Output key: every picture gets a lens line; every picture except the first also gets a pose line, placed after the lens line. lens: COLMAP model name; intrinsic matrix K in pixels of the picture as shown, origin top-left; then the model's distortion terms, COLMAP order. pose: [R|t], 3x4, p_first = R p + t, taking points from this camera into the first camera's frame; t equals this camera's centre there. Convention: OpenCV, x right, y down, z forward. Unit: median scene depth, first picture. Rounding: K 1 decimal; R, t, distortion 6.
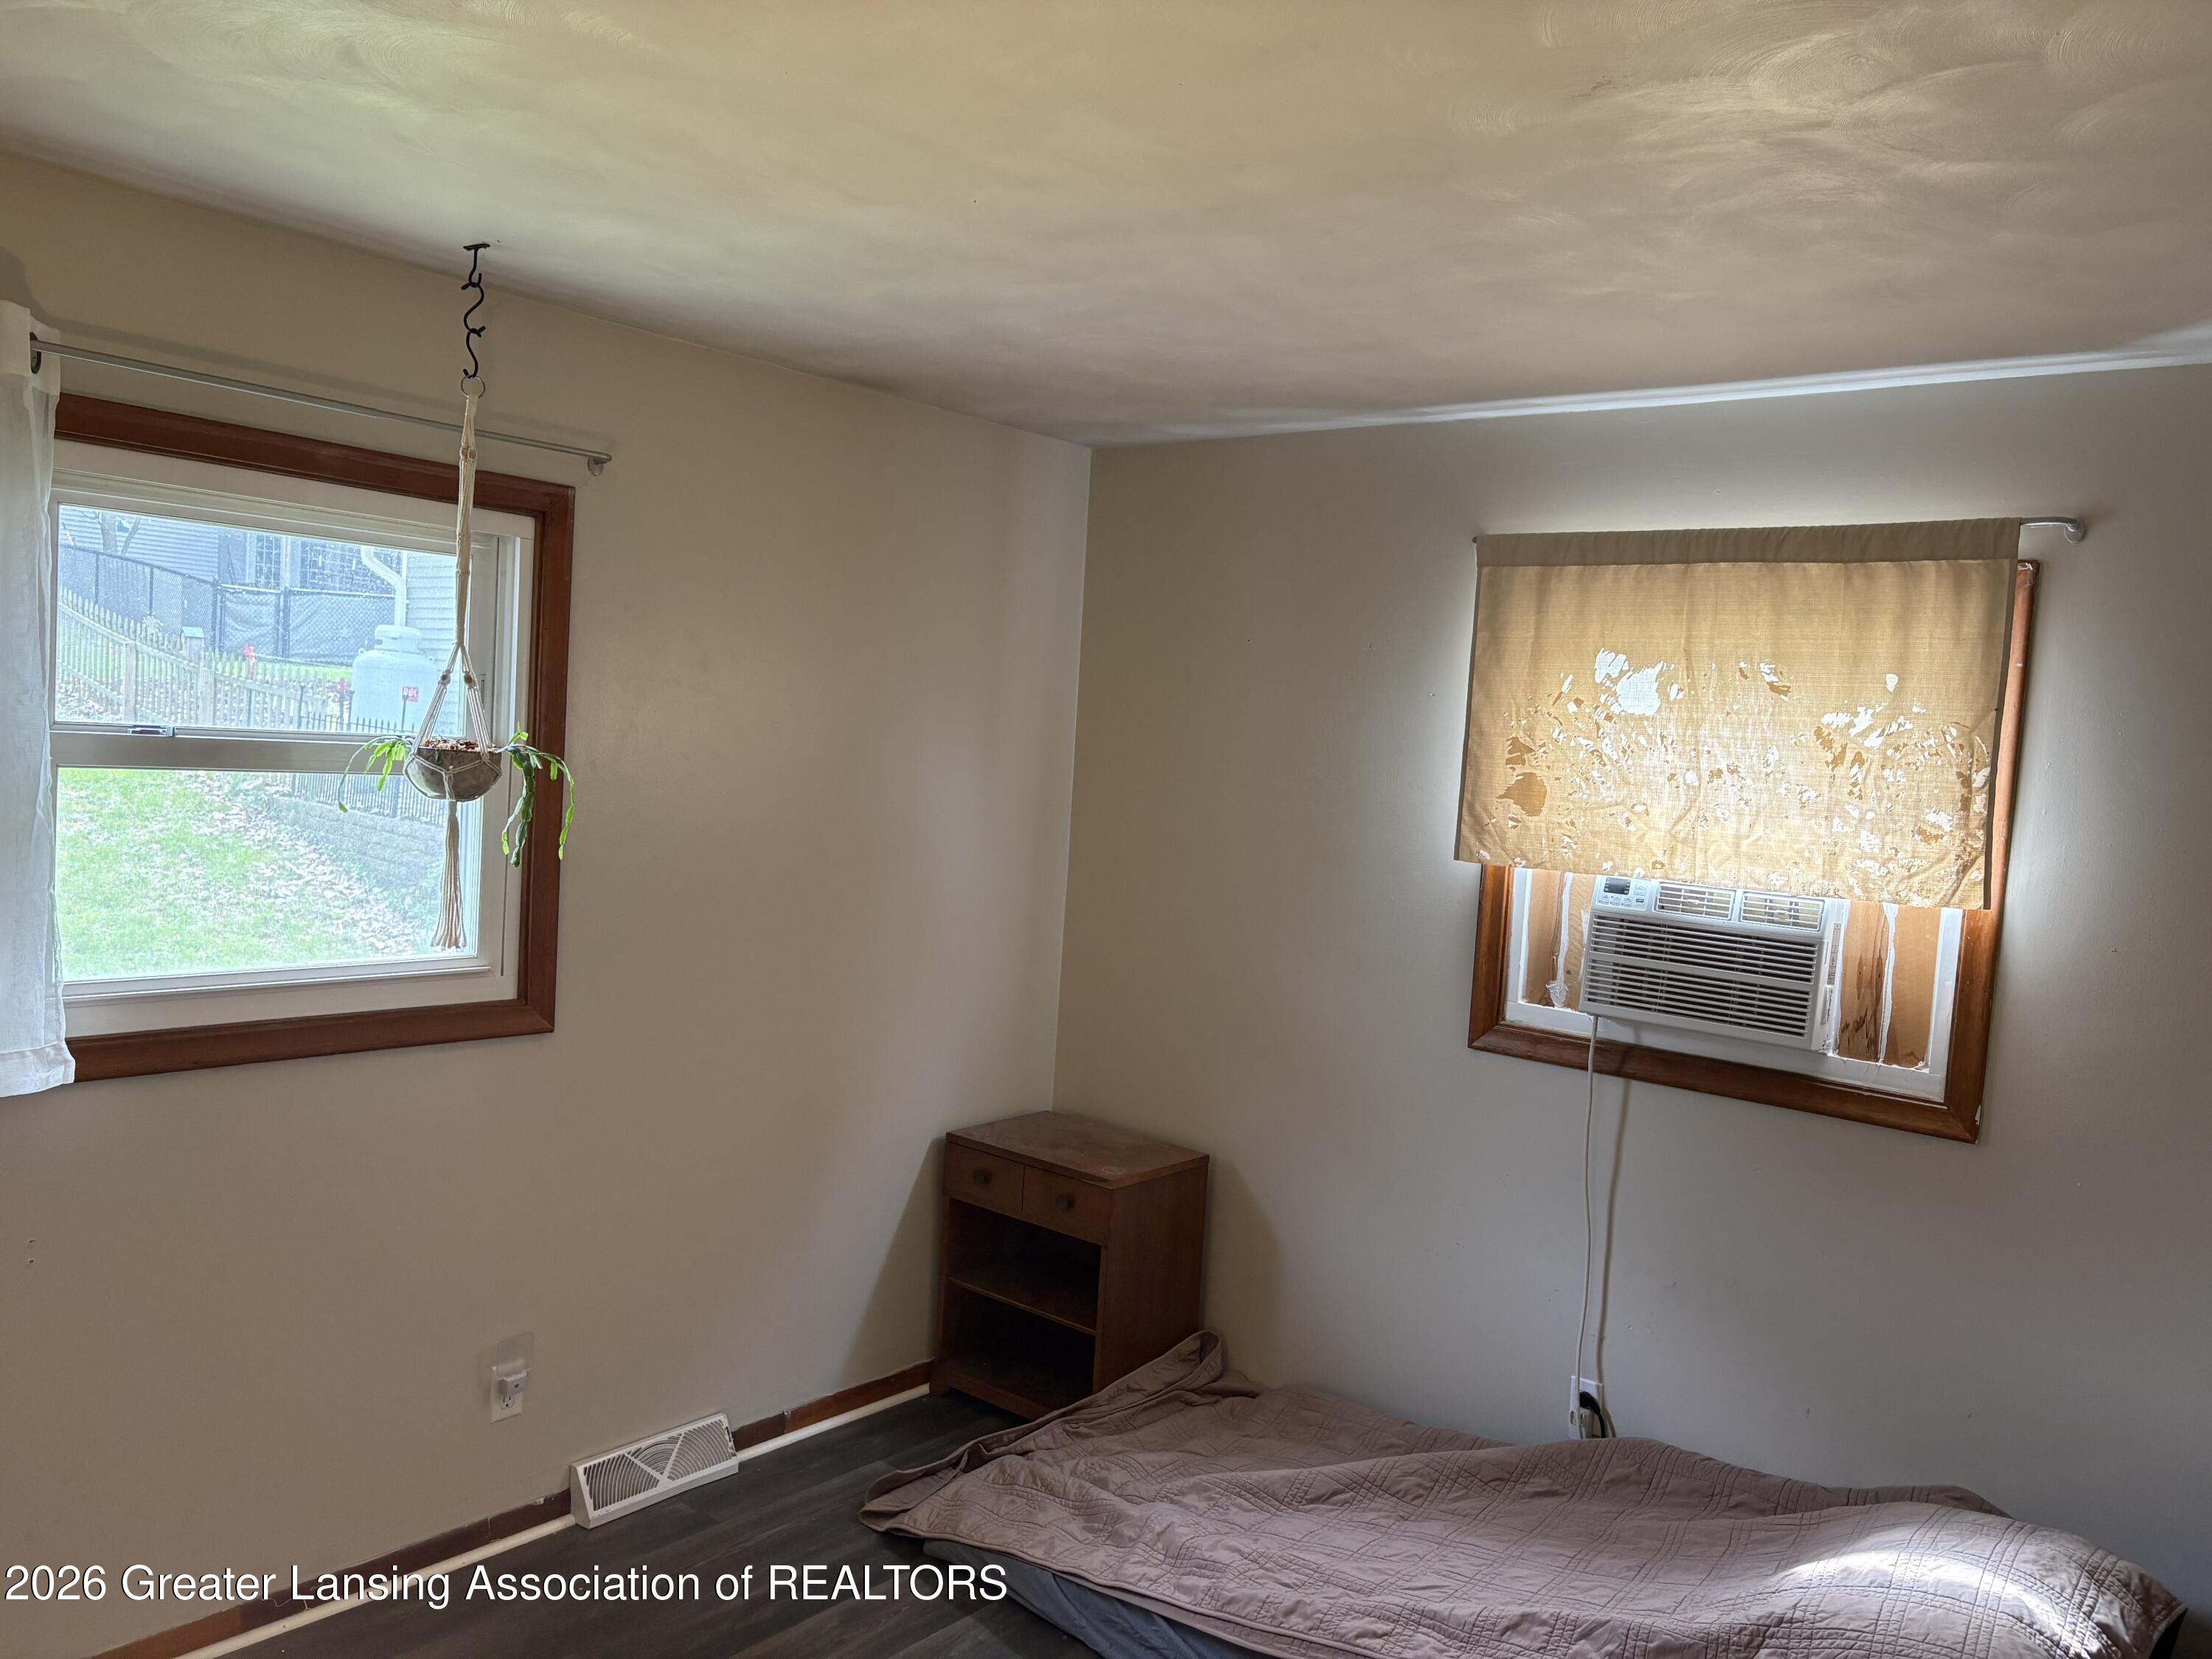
lens RADIAL K [[1646.4, 0, 1106.0], [0, 1646.4, 829.5], [0, 0, 1]] dist [0.002948, 0.003201]
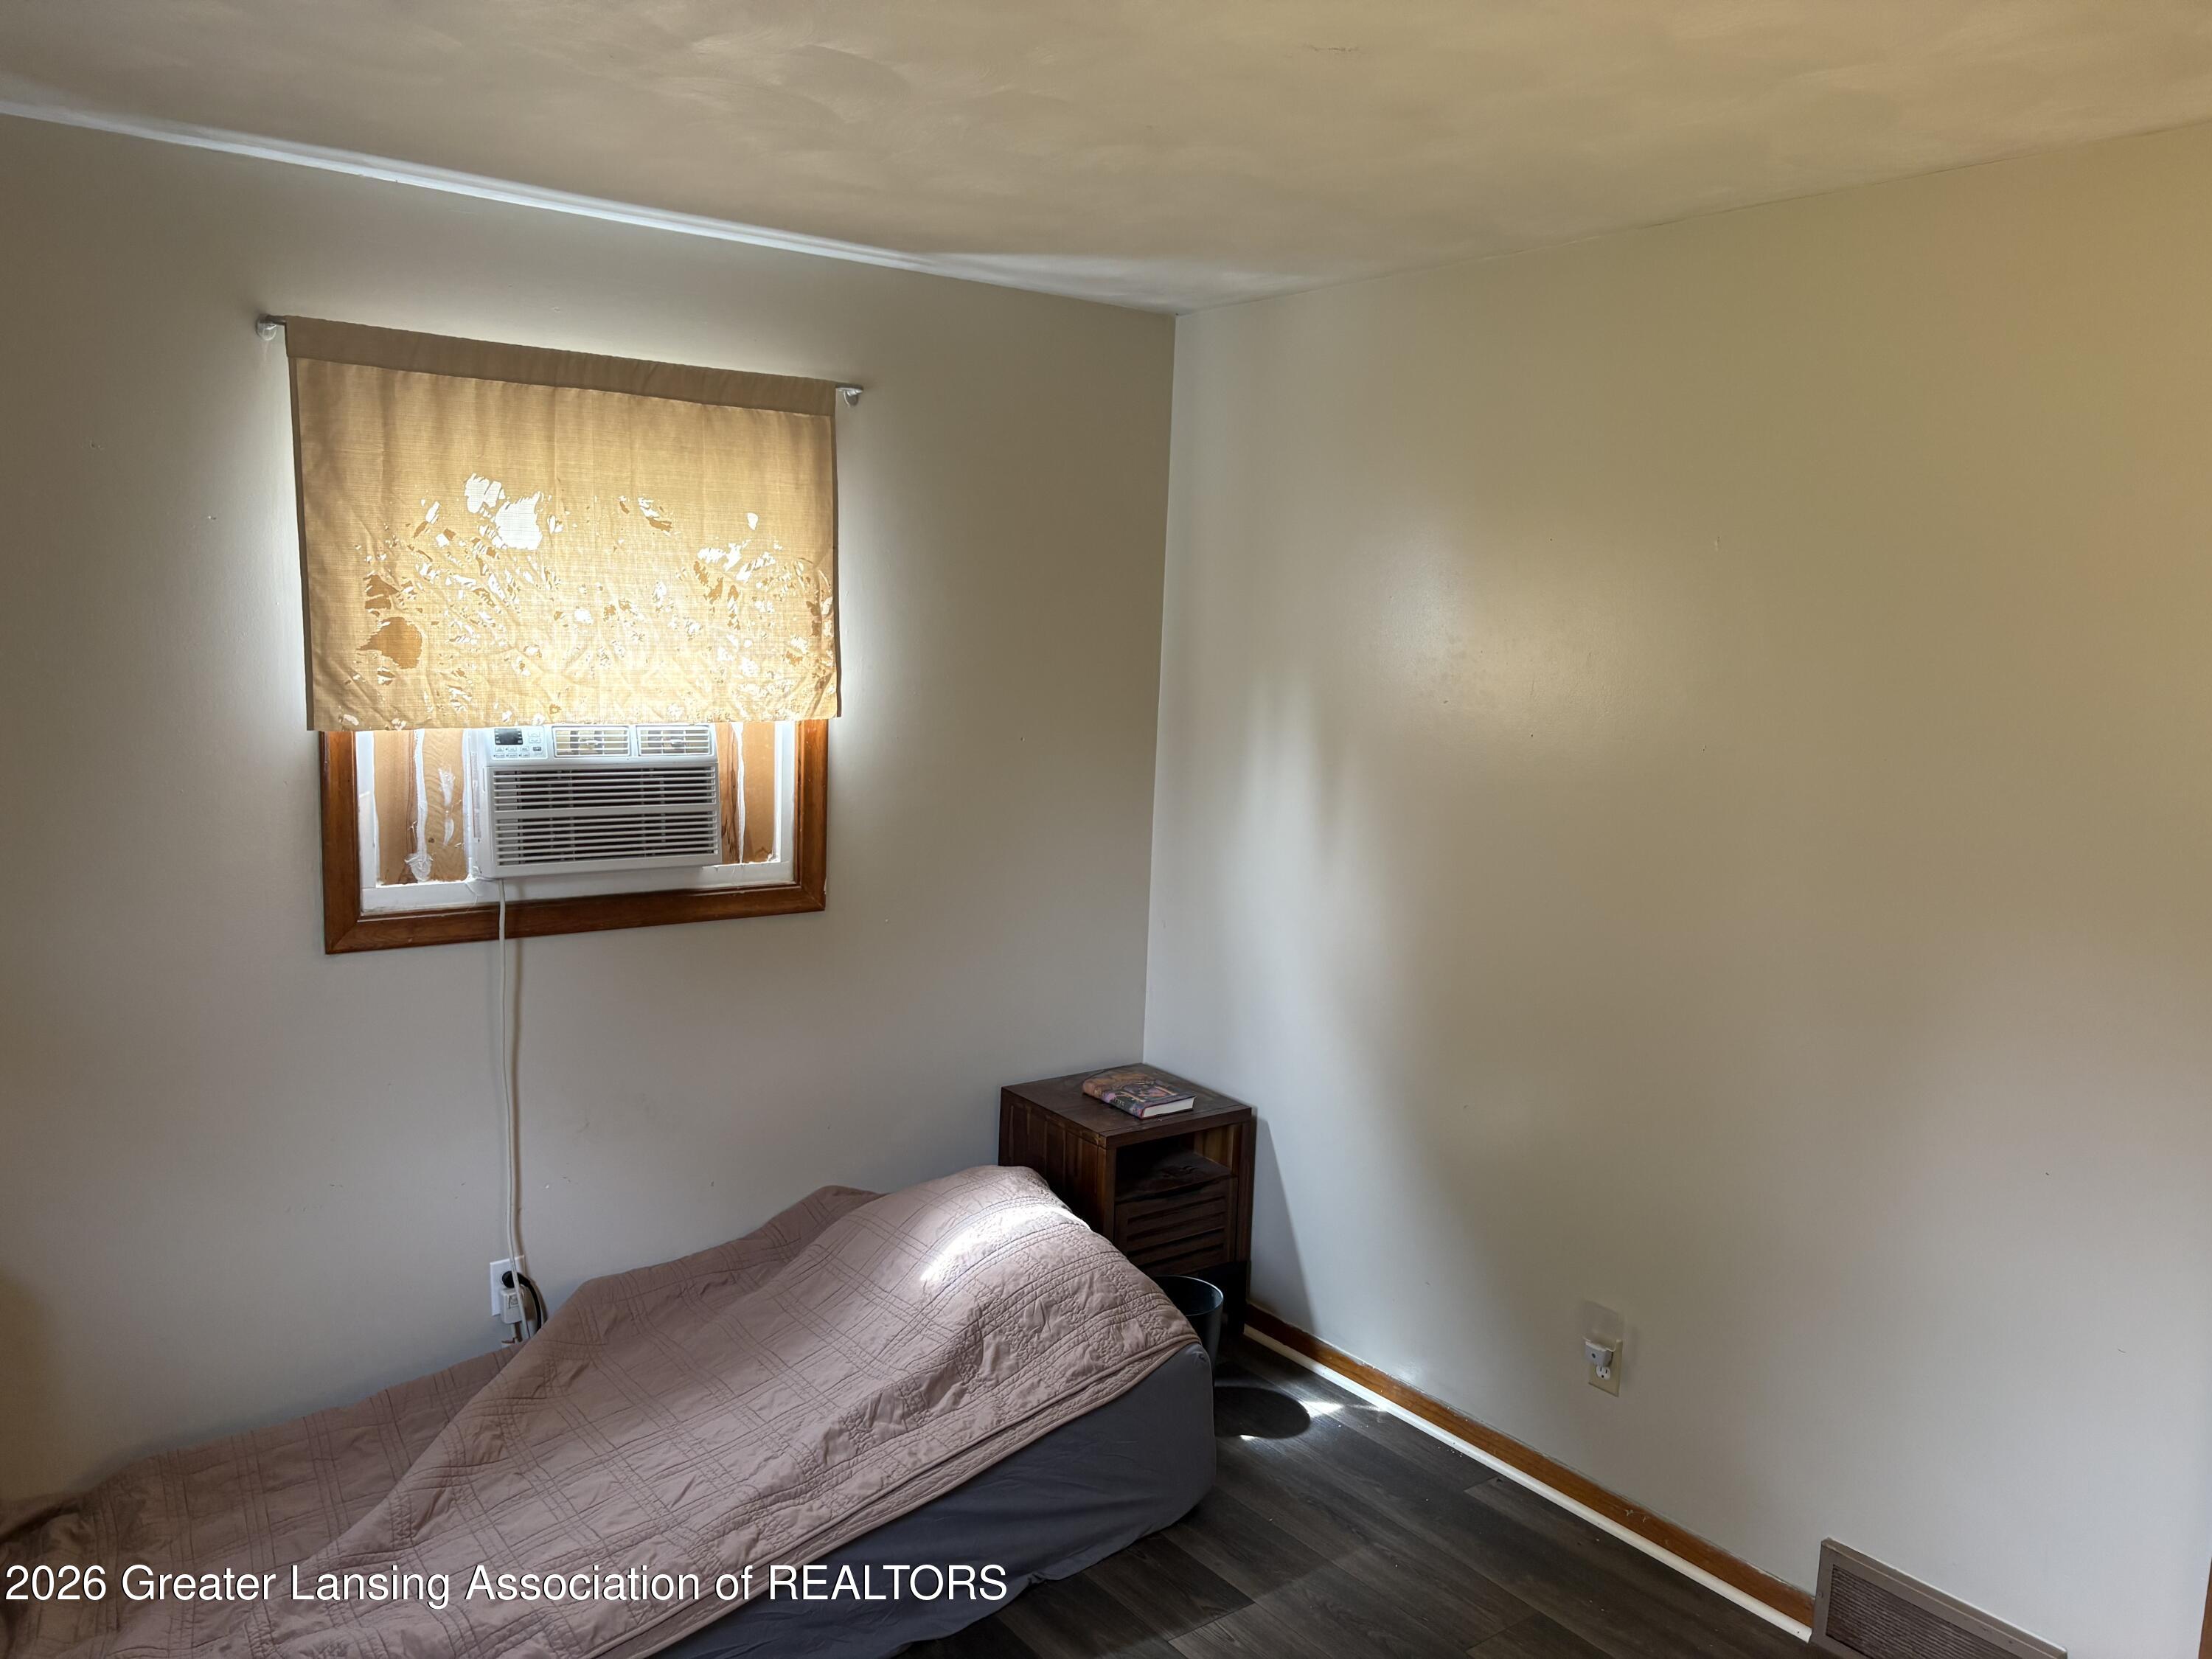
lens RADIAL K [[1646.4, 0, 1106.0], [0, 1646.4, 829.5], [0, 0, 1]] dist [0.002948, 0.003201]
pose [[0.242569, -0.180381, 0.953217, -0.512225], [0.039229, 0.983582, 0.176144, -0.065870], [-0.969341, -0.005333, 0.245663, 0.462198]]
